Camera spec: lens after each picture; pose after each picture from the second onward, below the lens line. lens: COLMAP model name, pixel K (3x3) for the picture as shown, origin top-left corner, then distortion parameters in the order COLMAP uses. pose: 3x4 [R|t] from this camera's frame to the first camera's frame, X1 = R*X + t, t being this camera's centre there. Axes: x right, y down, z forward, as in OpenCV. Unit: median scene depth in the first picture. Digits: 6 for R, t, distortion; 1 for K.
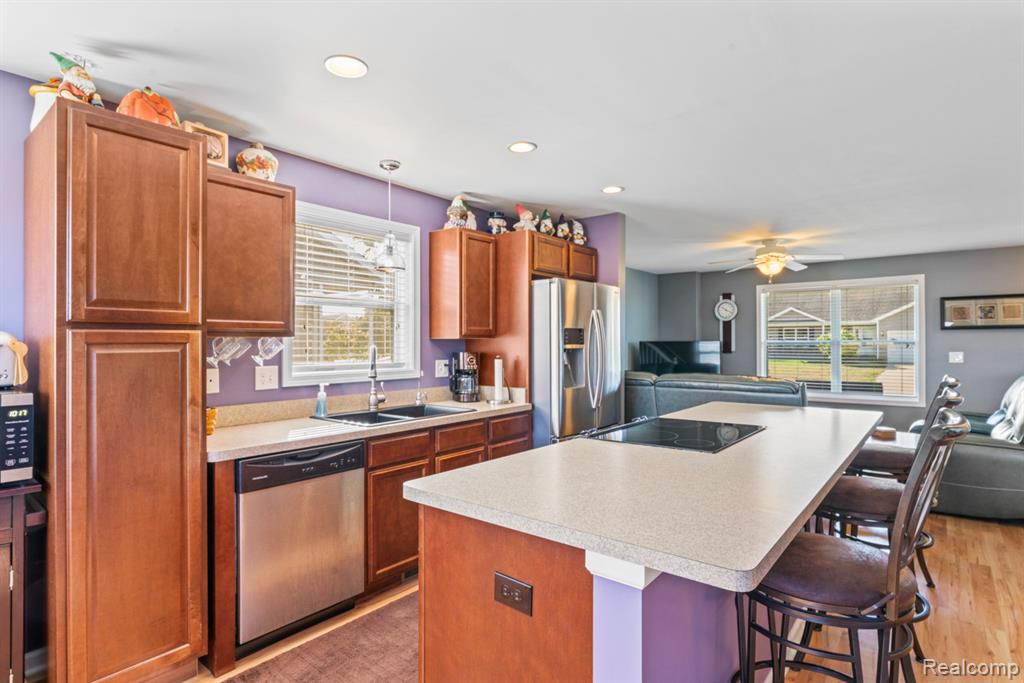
lens RADIAL K [[528.1, 0, 512.7], [0, 528.1, 340.9], [0, 0, 1]] dist [-0.002533, -0.000520]
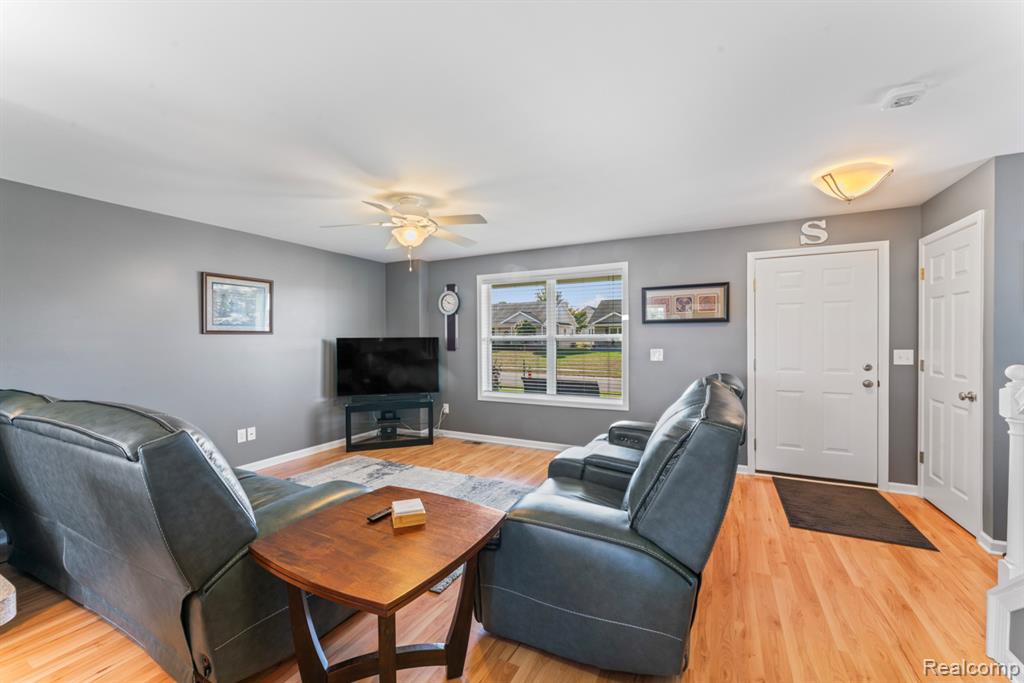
lens RADIAL K [[406.3, 0, 510.6], [0, 406.3, 342.2], [0, 0, 1]] dist [0.000317, 0.000003]
pose [[0.979353, -0.004494, 0.202107, 0.378158], [0.002870, 0.999961, 0.008328, 0.002951], [-0.202136, -0.007576, 0.979328, 0.310145]]
